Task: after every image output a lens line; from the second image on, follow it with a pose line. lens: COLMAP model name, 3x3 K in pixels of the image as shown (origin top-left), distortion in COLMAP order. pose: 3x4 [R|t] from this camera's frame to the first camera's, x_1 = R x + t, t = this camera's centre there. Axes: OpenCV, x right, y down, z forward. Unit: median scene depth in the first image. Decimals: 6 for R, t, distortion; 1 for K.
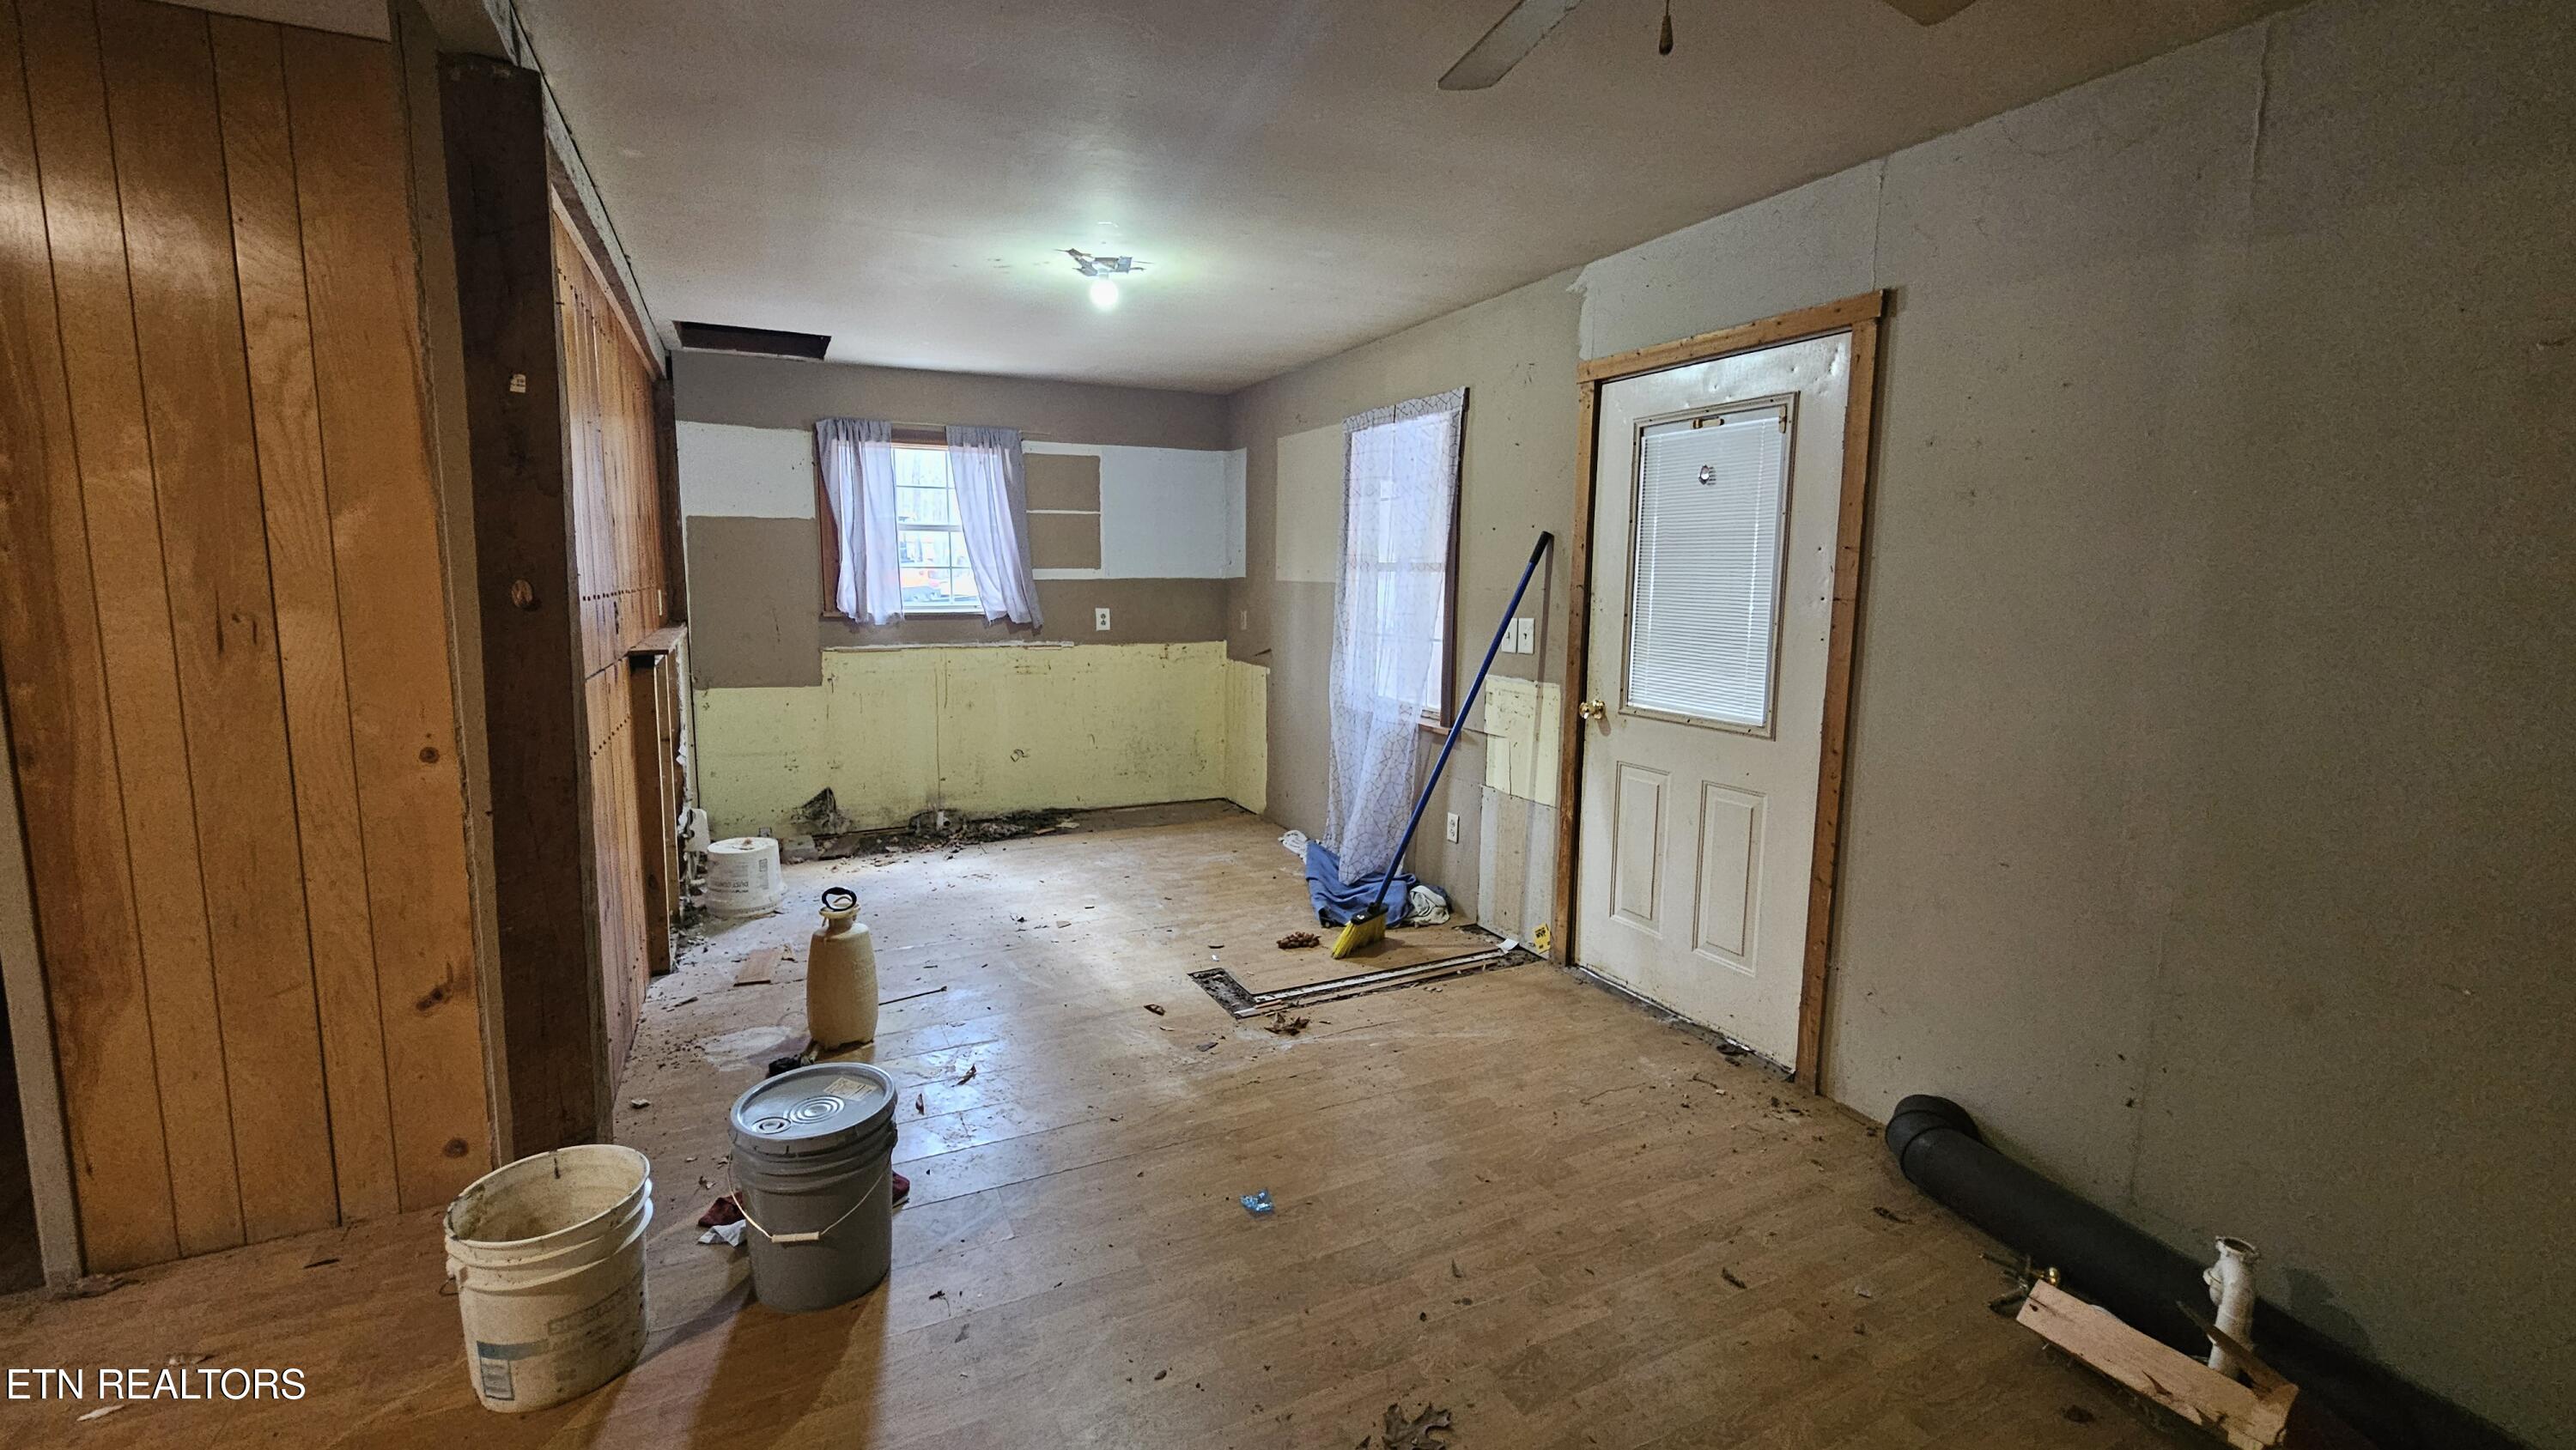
lens RADIAL K [[1053.3, 0, 1269.3], [0, 1053.3, 714.2], [0, 0, 1]] dist [0.000943, -0.001180]
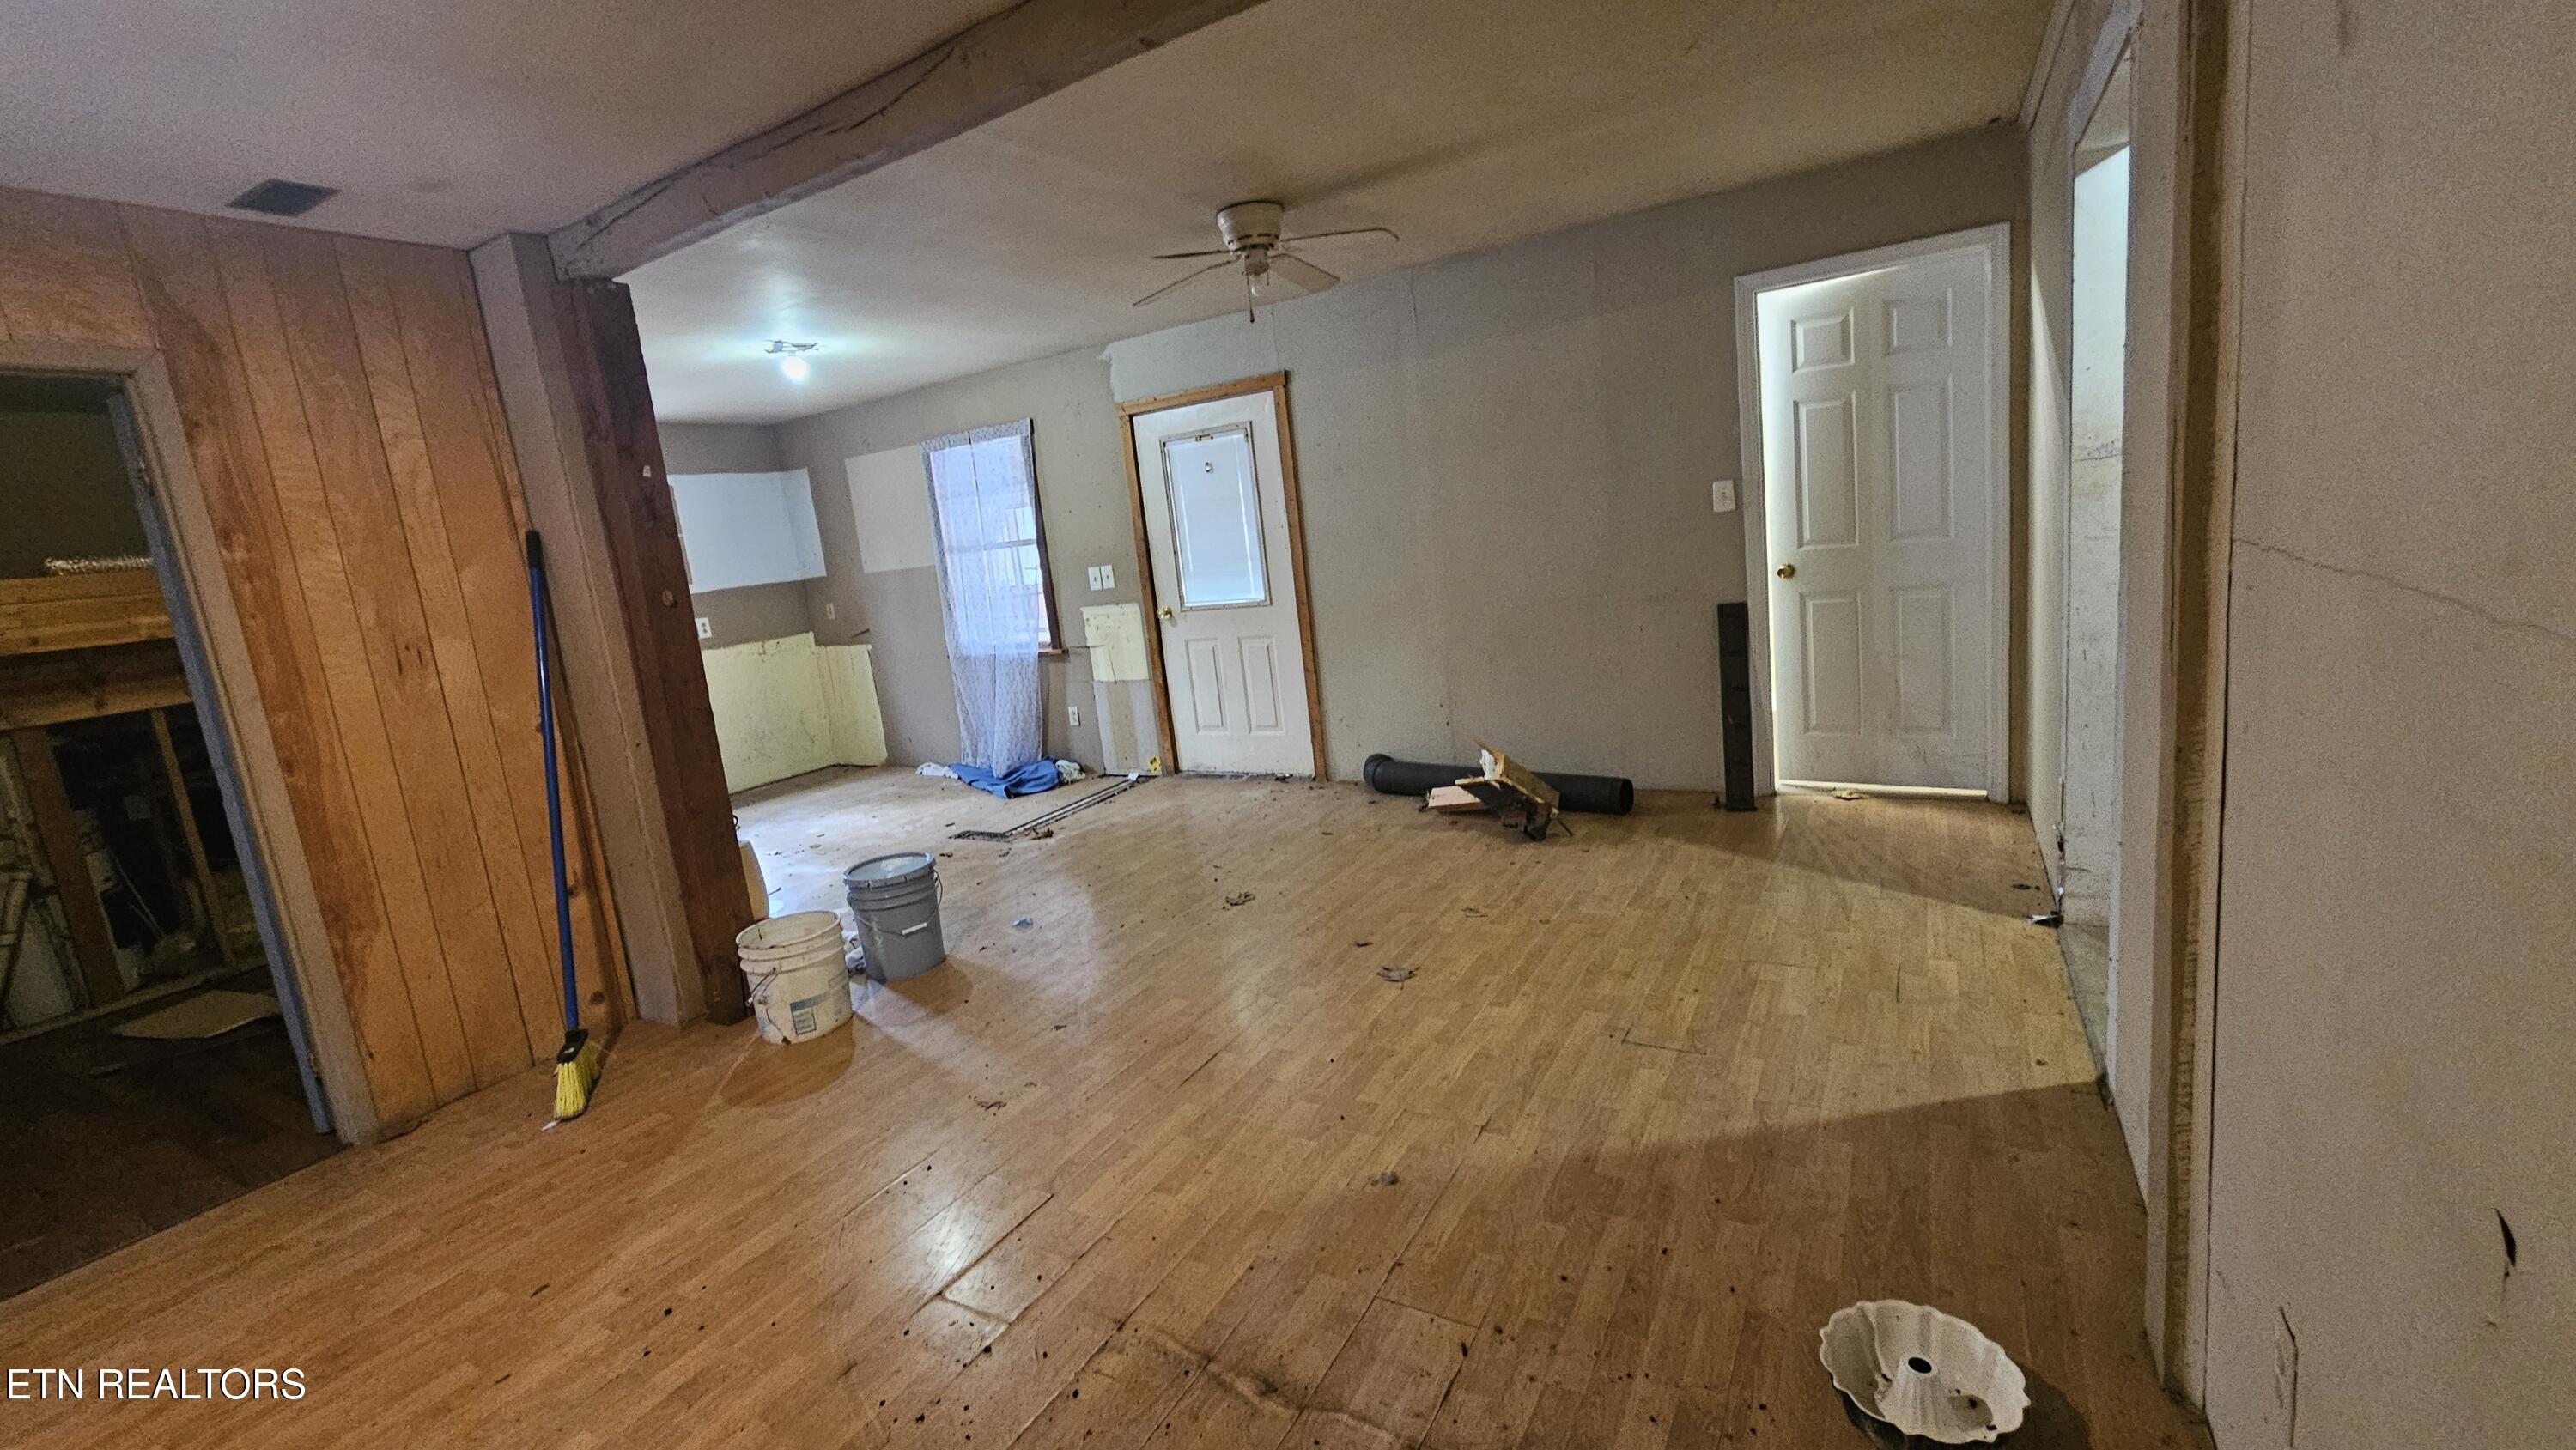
lens RADIAL K [[1053.3, 0, 1270.9], [0, 1053.3, 715.1], [0, 0, 1]] dist [0.000943, -0.001180]
pose [[0.827877, -0.199067, 0.524397, -0.459099], [0.192639, 0.978946, 0.067495, 0.074676], [-0.526792, 0.045141, 0.848795, -0.490104]]
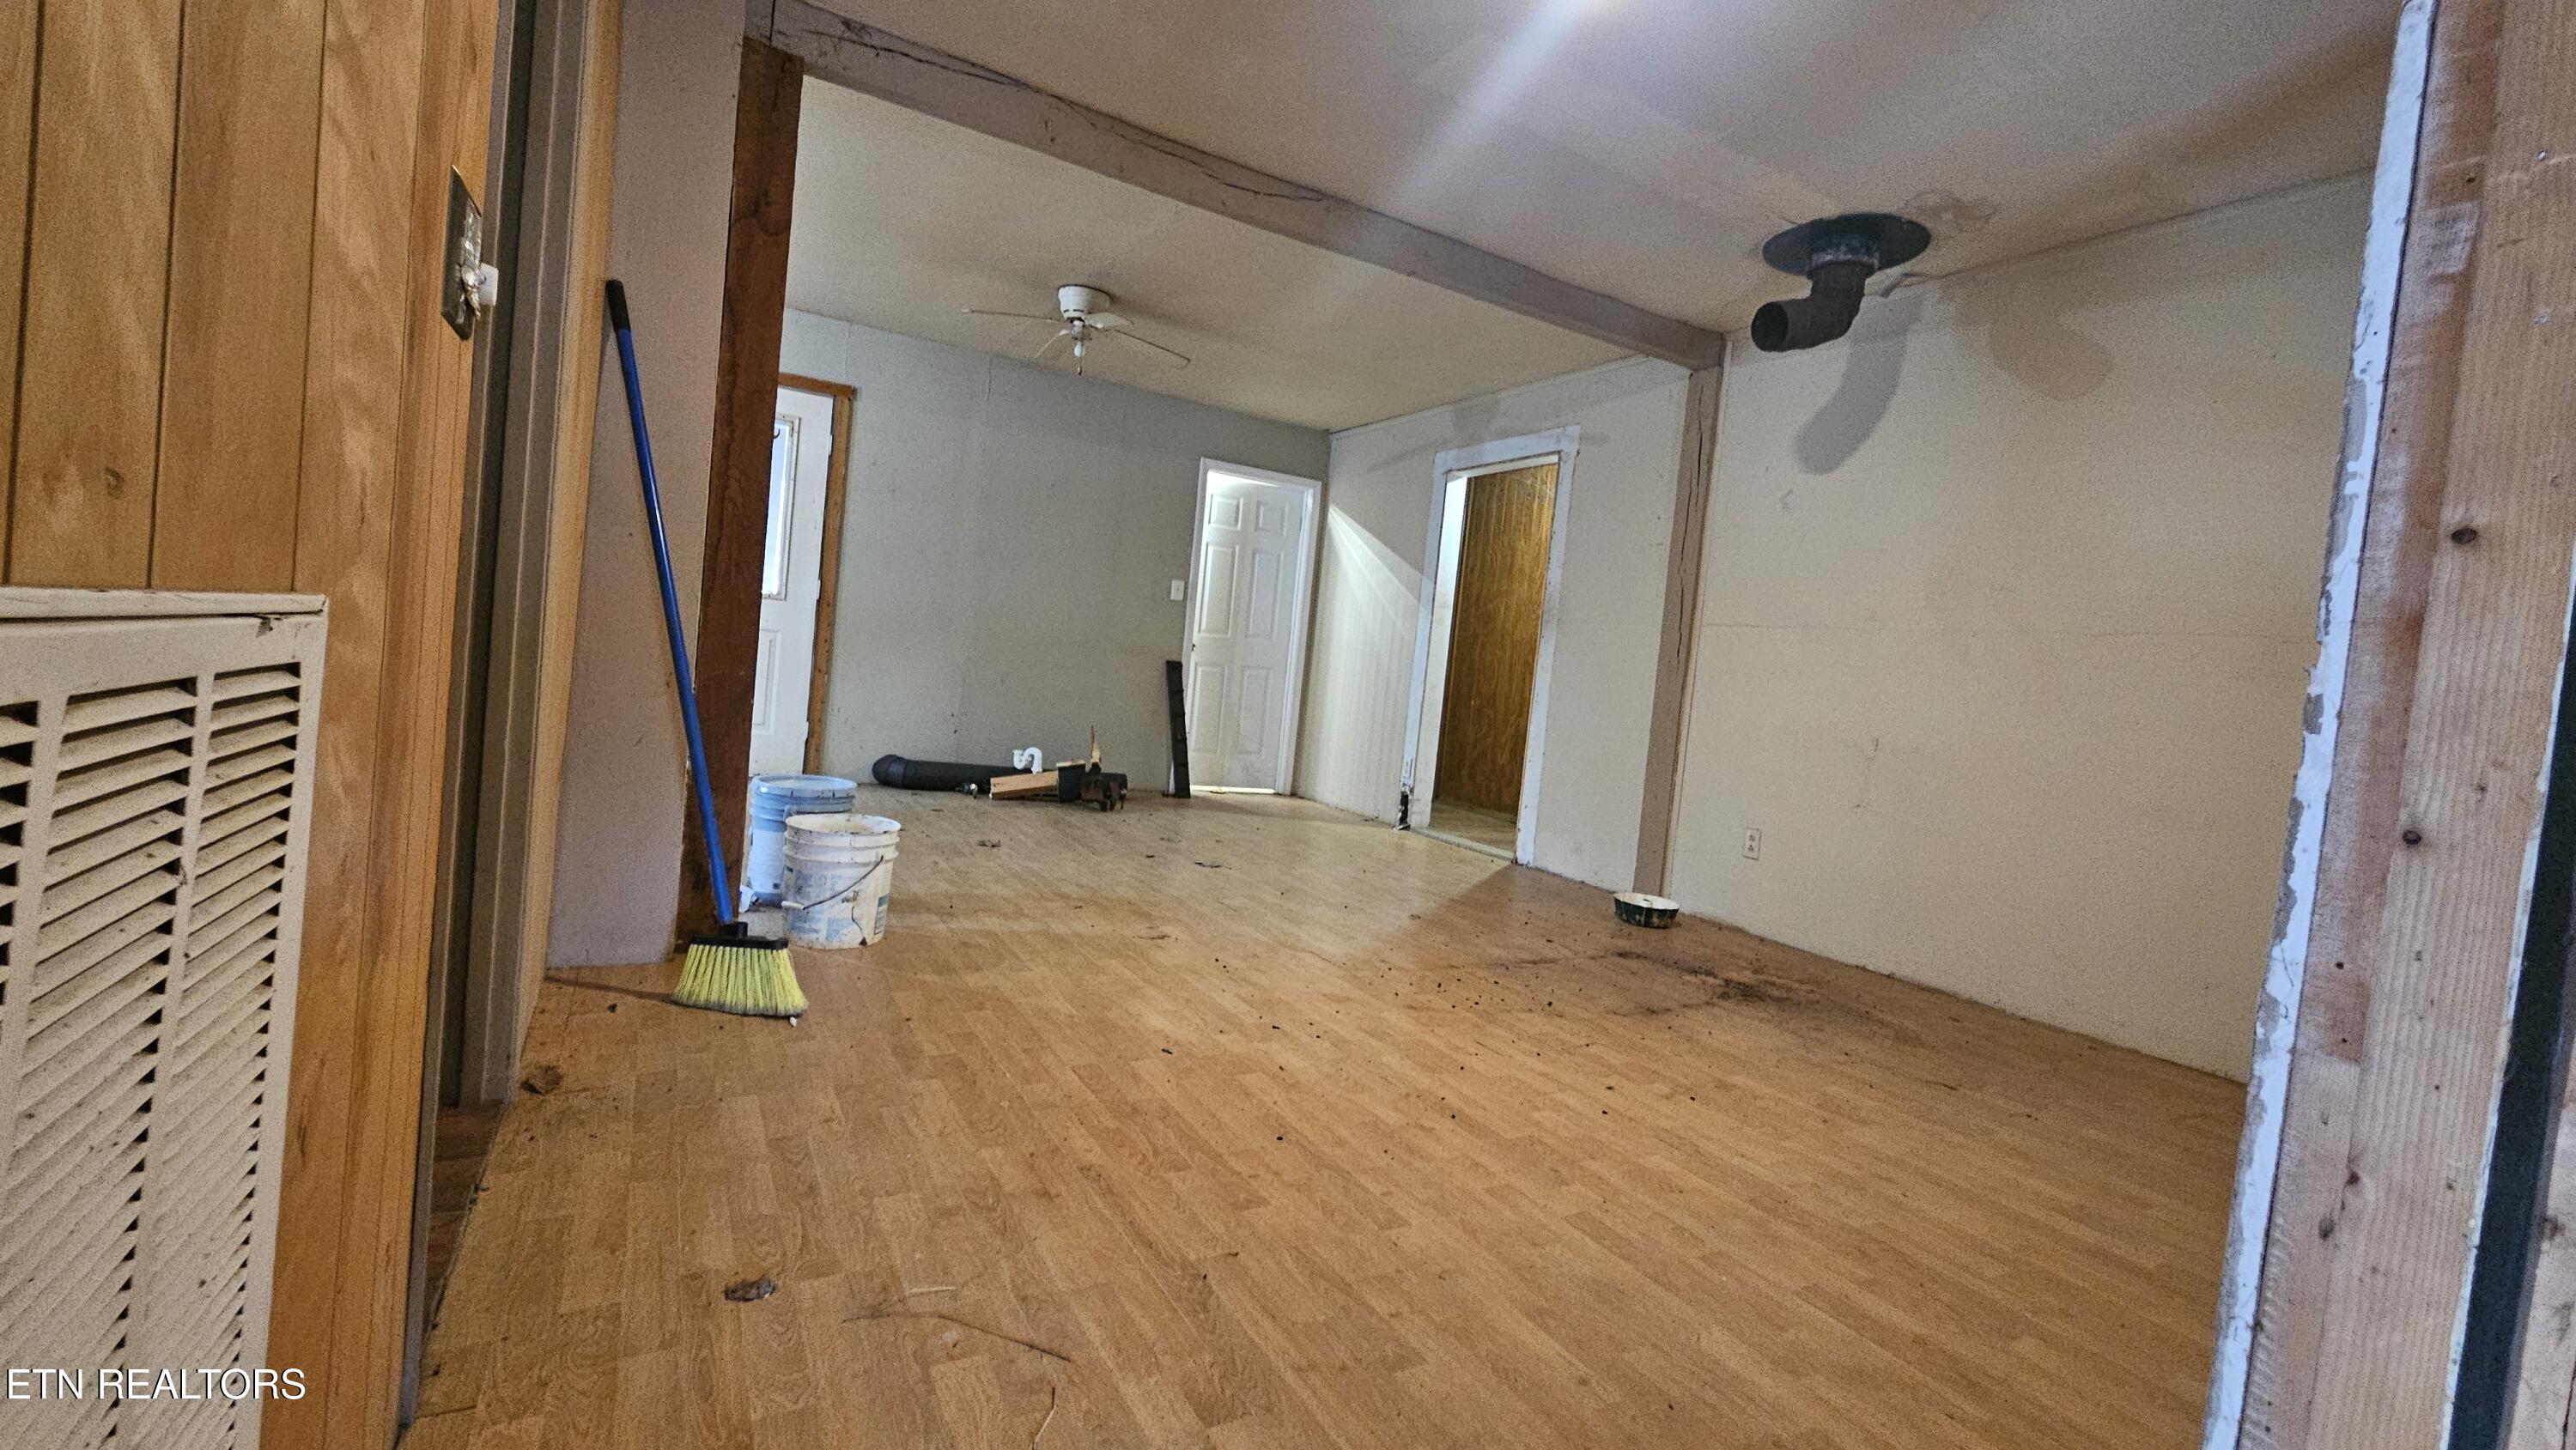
lens RADIAL K [[1053.3, 0, 1261.1], [0, 1053.3, 711.7], [0, 0, 1]] dist [0.000943, -0.001180]
pose [[-0.069545, -0.062947, 0.995591, -1.213029], [0.034389, 0.997263, 0.065454, 0.107351], [-0.996986, 0.038789, -0.067190, 0.250874]]
